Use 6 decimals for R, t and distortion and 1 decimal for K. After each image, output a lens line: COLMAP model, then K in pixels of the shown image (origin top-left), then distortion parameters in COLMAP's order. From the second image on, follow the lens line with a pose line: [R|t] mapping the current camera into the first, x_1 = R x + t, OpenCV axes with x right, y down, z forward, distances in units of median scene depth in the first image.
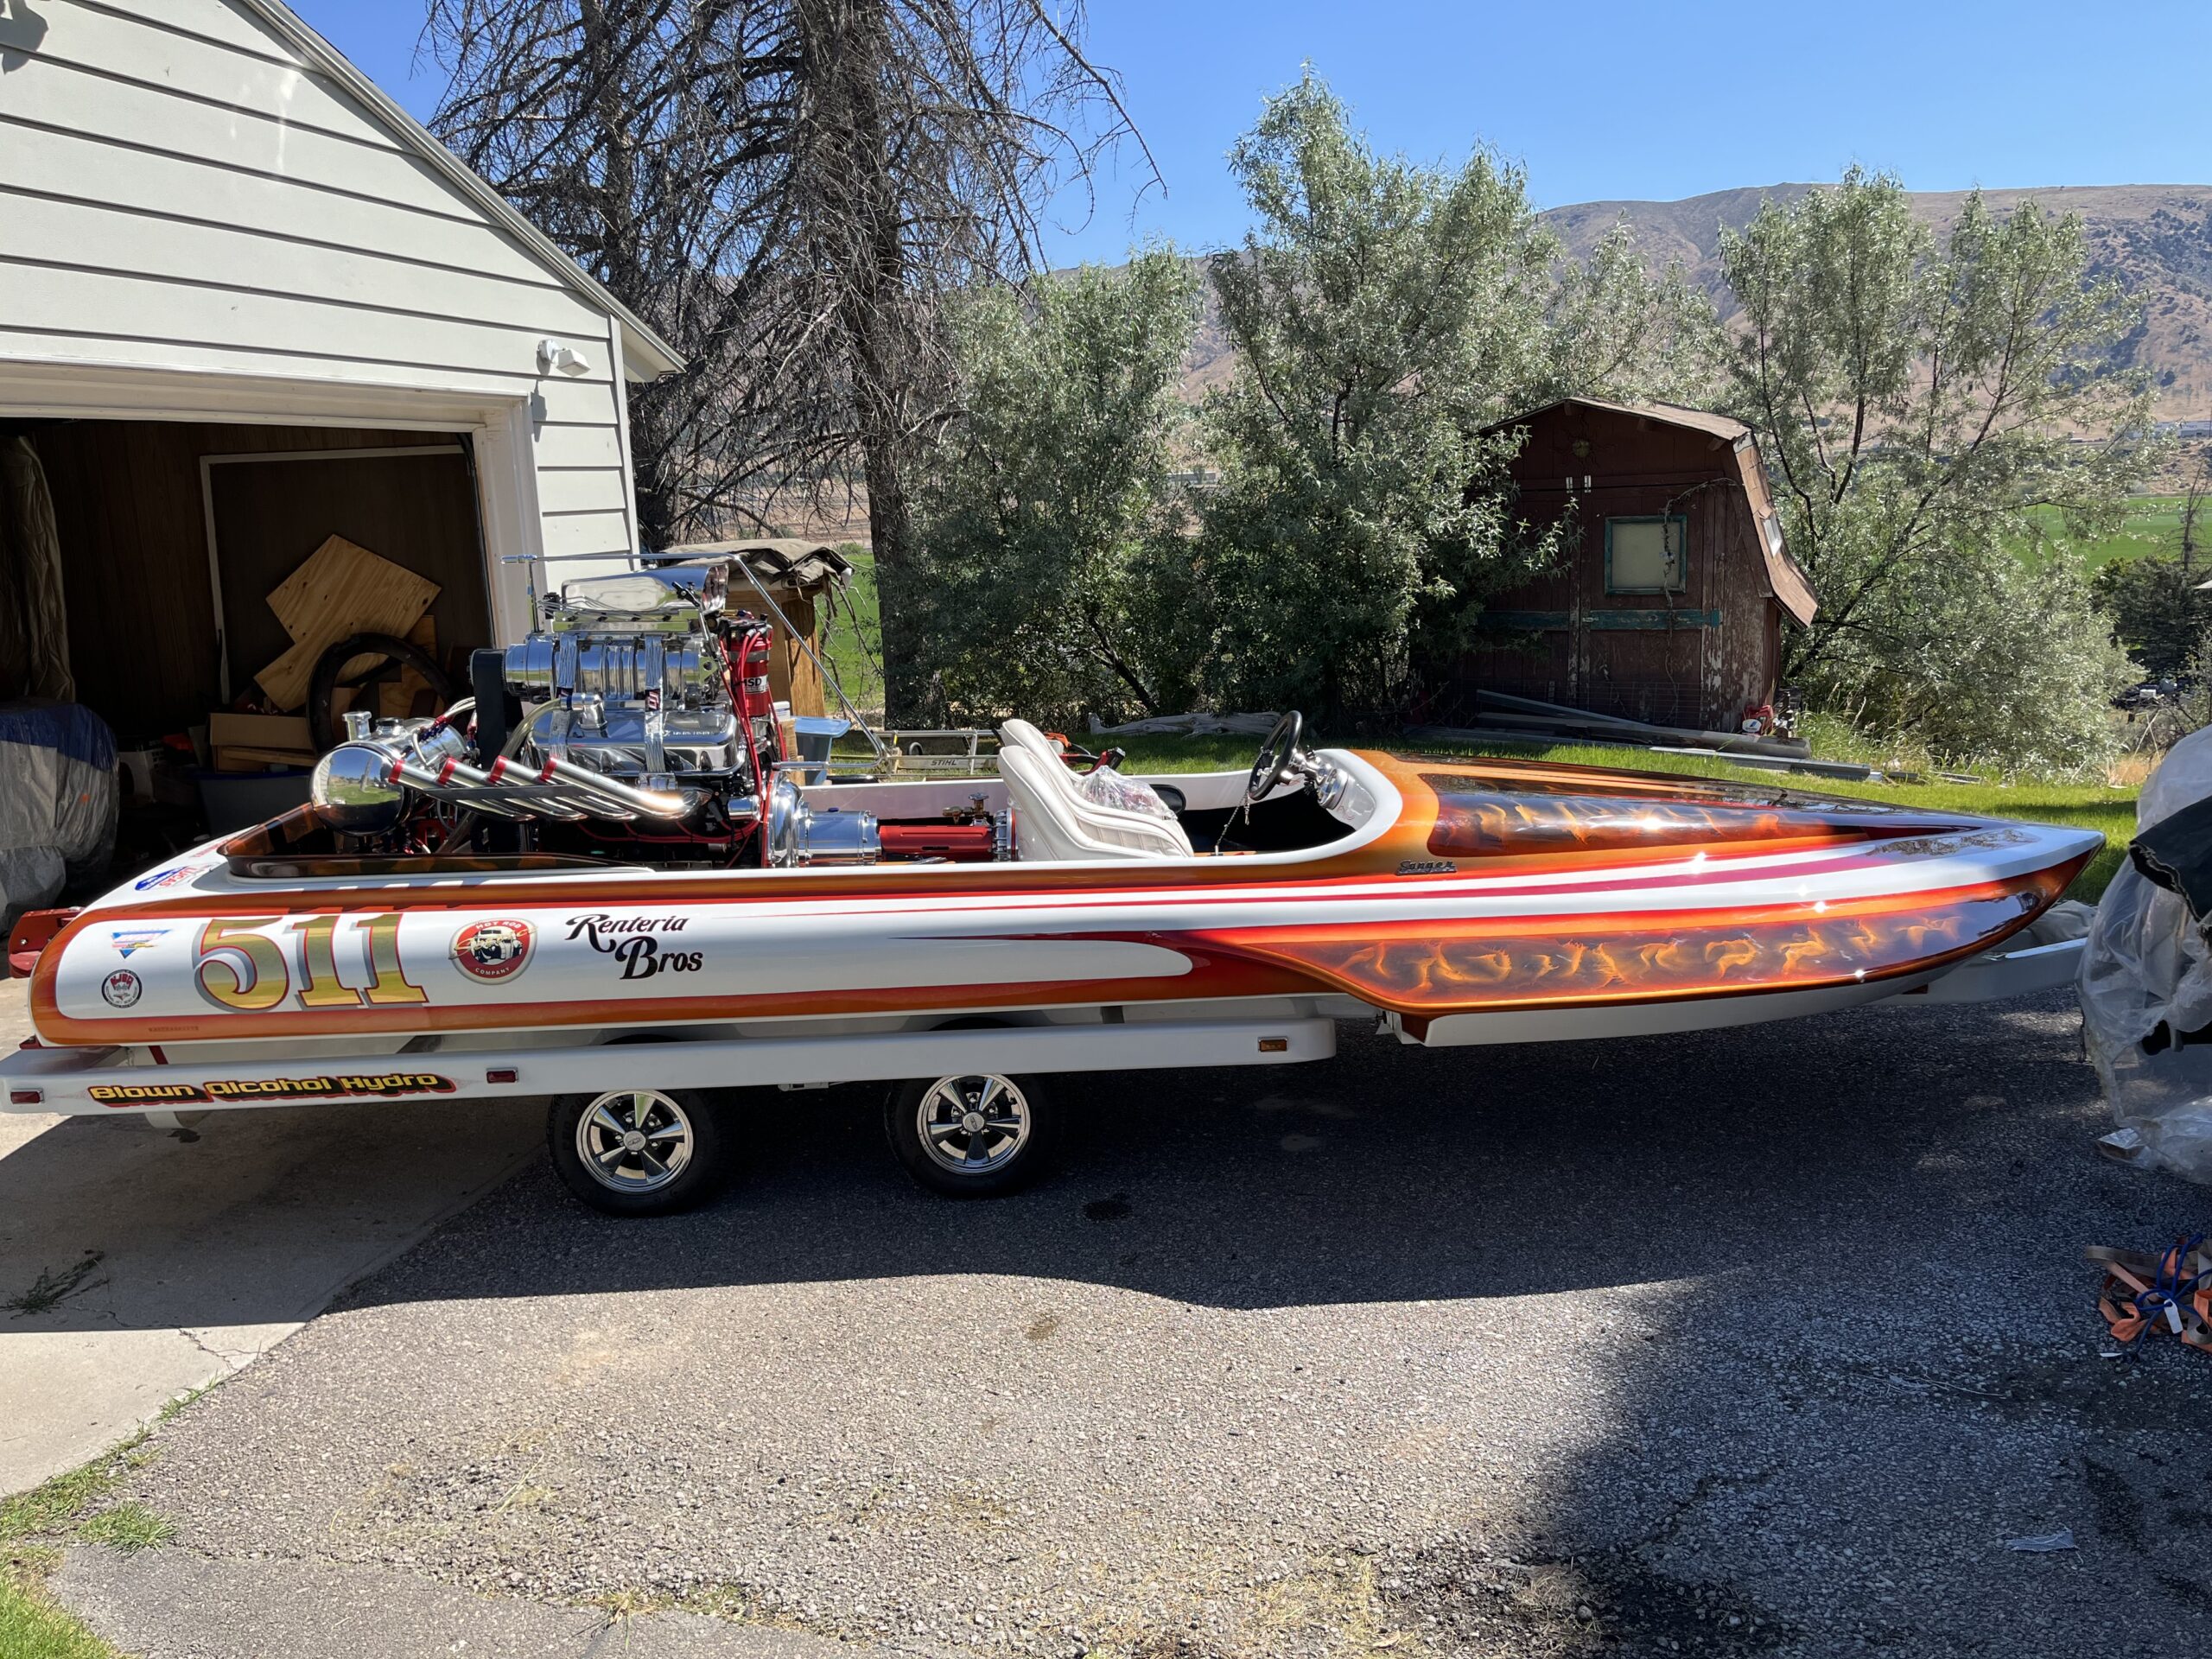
lens RADIAL K [[1697.6, 0, 1106.0], [0, 1697.6, 829.5], [0, 0, 1]] dist [0.089137, -0.121842]
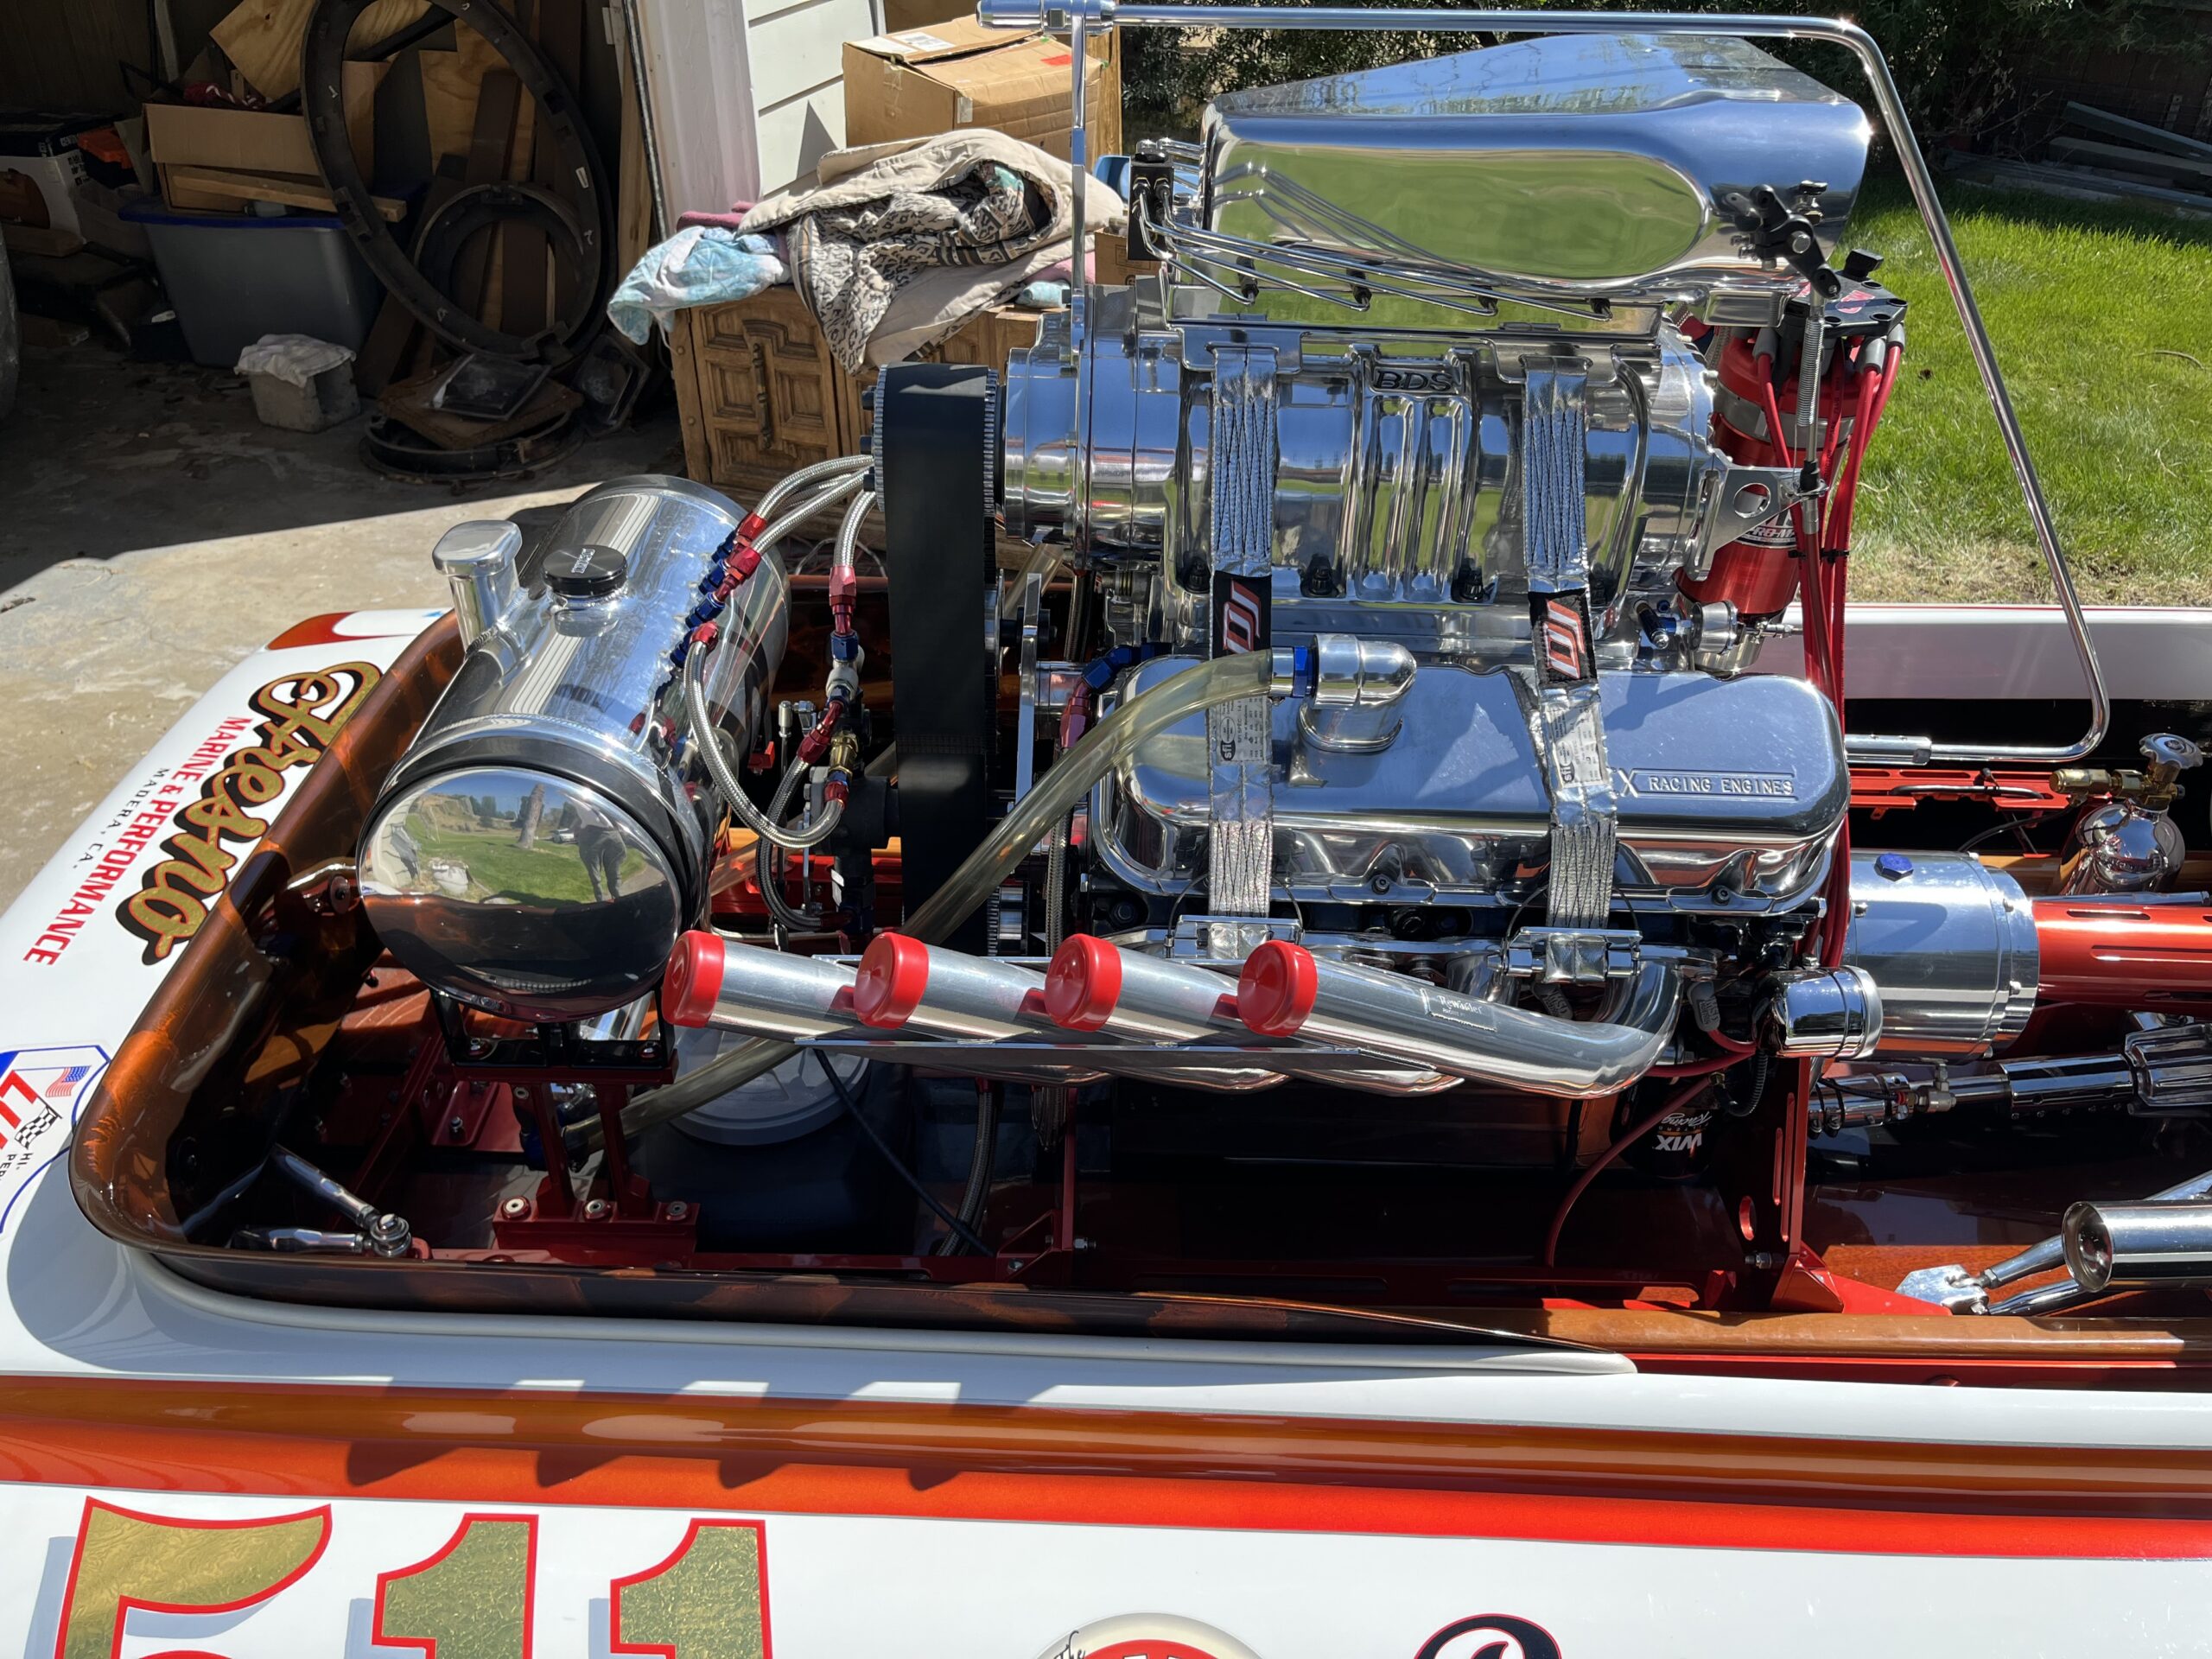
lens RADIAL K [[1697.6, 0, 1106.0], [0, 1697.6, 829.5], [0, 0, 1]] dist [0.089137, -0.121842]
pose [[0.998132, 0.059095, -0.015513, -0.169026], [-0.048985, 0.925777, 0.374883, -0.073866], [0.036516, -0.373423, 0.926942, 0.374467]]
